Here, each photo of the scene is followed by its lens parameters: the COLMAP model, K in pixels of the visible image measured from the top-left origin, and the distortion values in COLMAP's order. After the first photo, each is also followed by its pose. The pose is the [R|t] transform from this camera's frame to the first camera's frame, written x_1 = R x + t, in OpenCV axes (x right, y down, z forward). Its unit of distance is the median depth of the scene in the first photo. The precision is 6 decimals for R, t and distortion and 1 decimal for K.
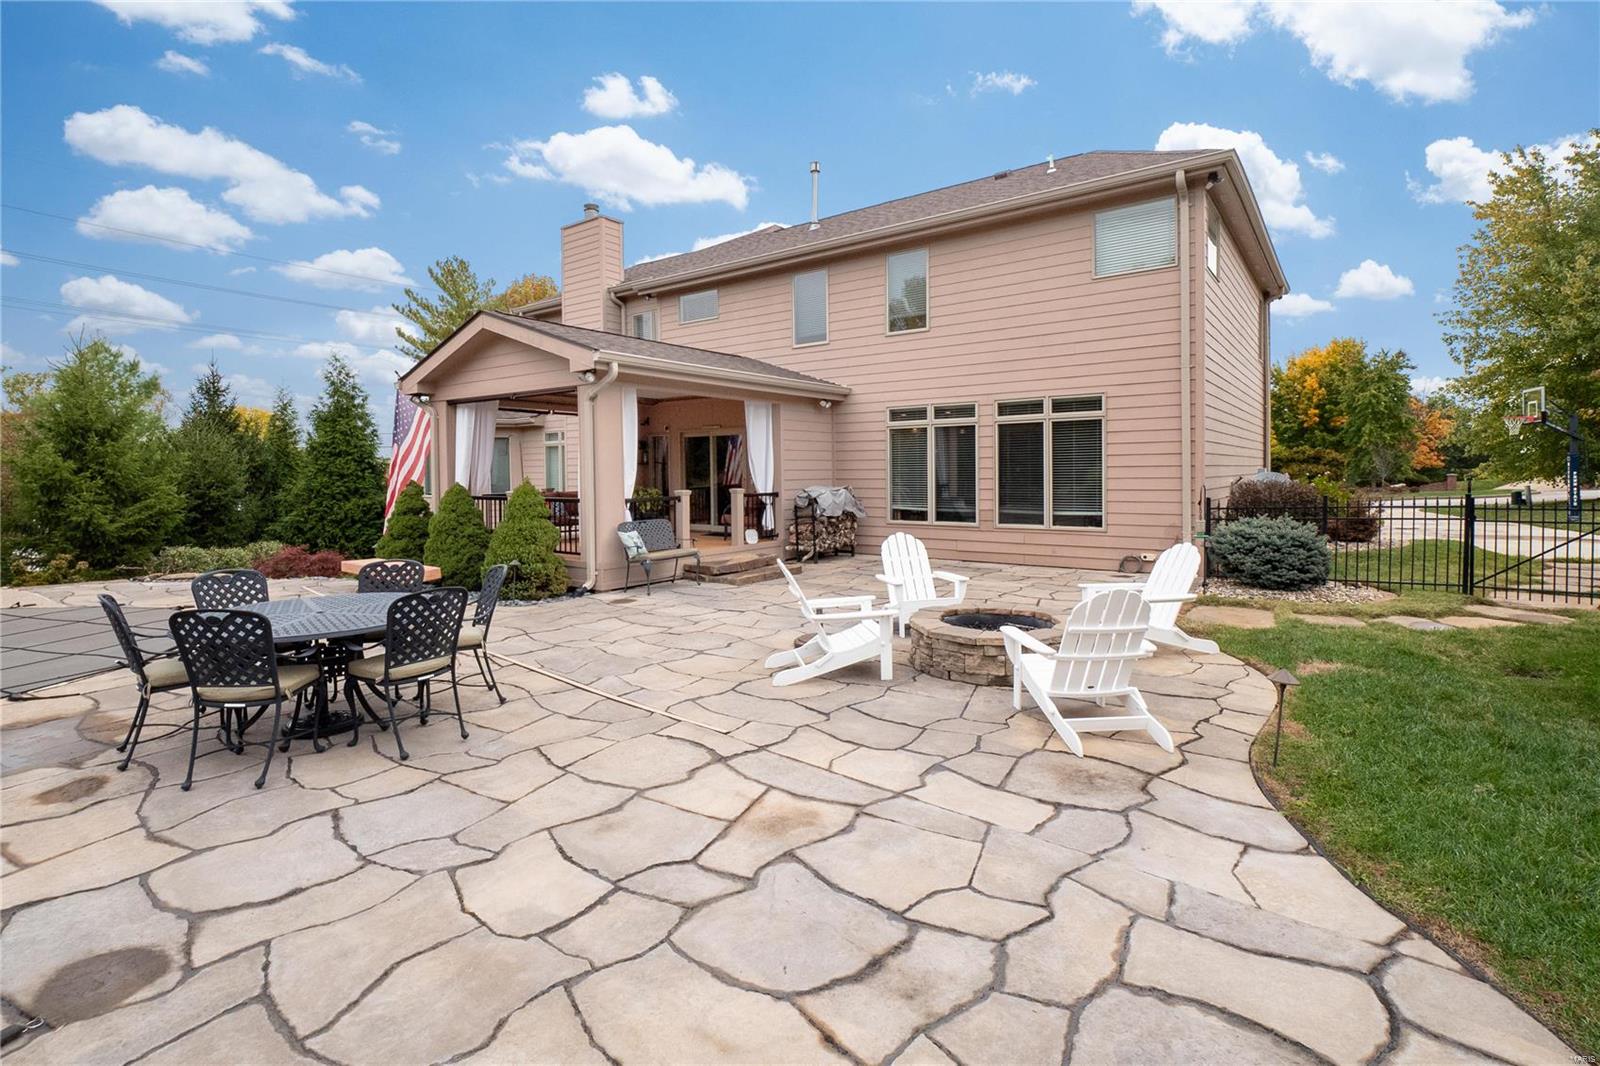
lens RADIAL K [[773.3, 0, 829.5], [0, 773.3, 494.2], [0, 0, 1]] dist [-0.005221, -0.001250]
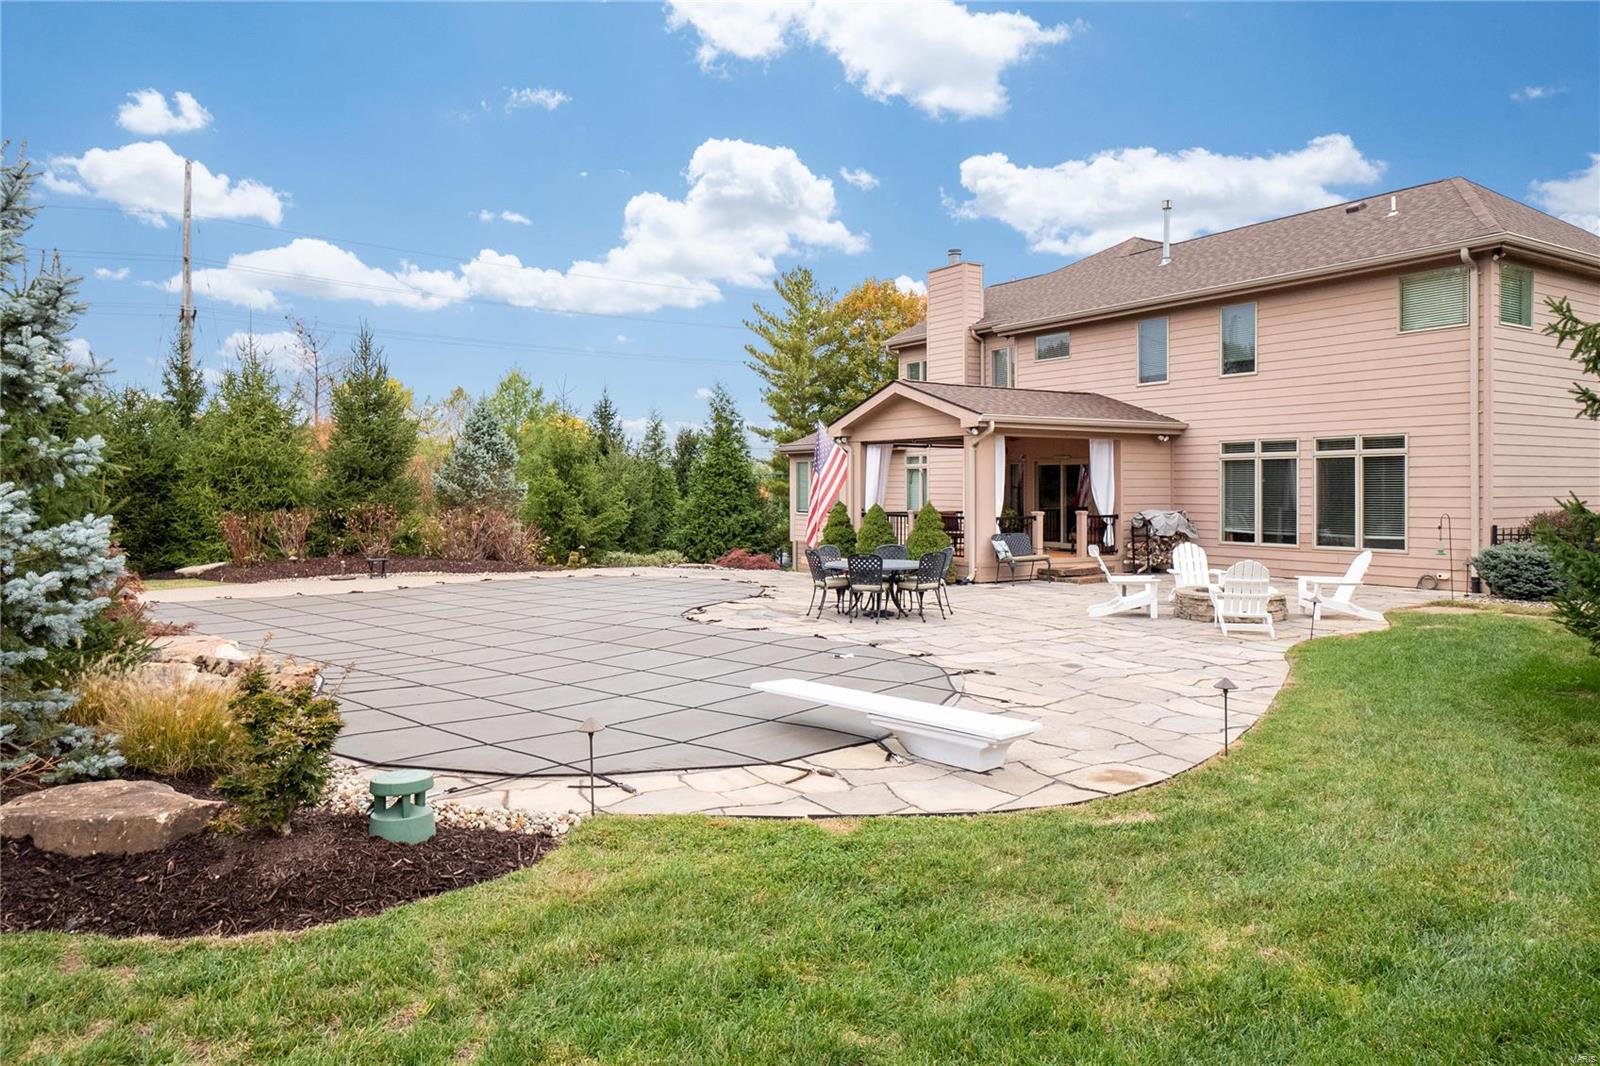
lens RADIAL K [[1122.7, 0, 806.6], [0, 1122.7, 496.1], [0, 0, 1]] dist [-0.001430, -0.000619]
pose [[0.928033, 0.011011, -0.372335, 0.131209], [-0.018282, 0.999705, -0.016002, 0.005389], [0.372049, 0.021658, 0.927961, -0.774832]]
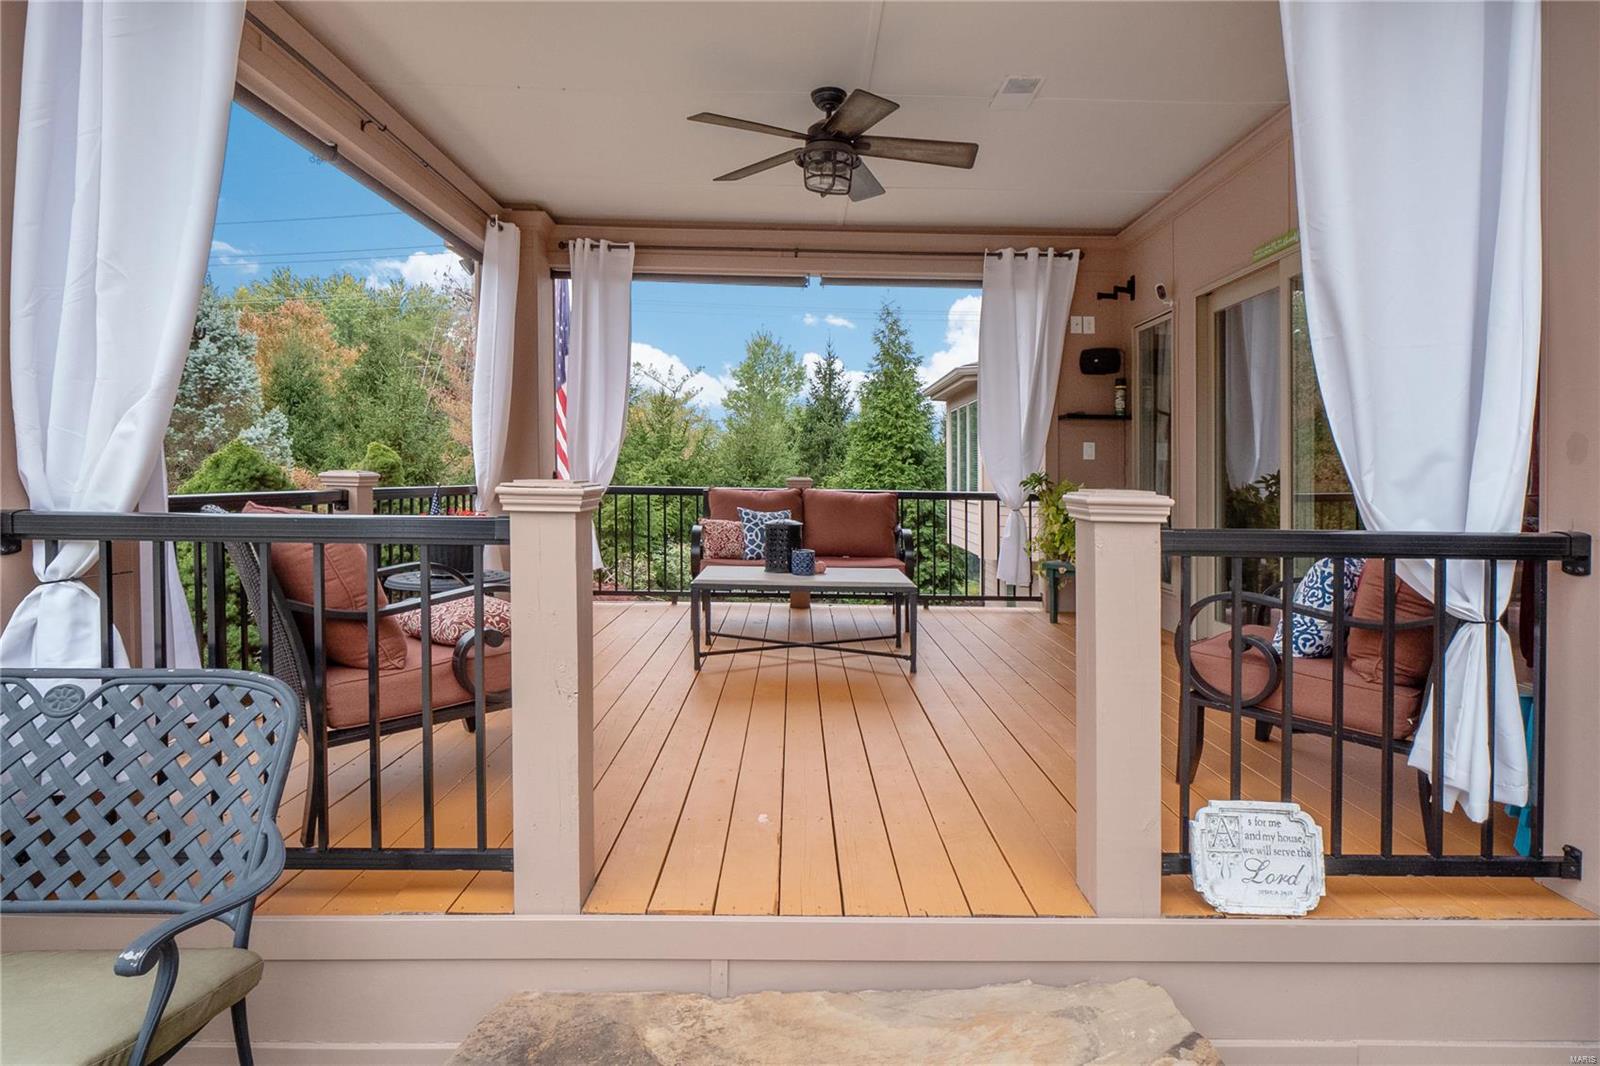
lens RADIAL K [[826.6, 0, 803.7], [0, 826.6, 494.9], [0, 0, 1]] dist [0.016003, -0.000708]
pose [[0.575890, 0.024289, -0.817166, -0.031637], [-0.025571, 0.999605, 0.011691, -0.006325], [0.817127, 0.014163, 0.576283, 0.828715]]
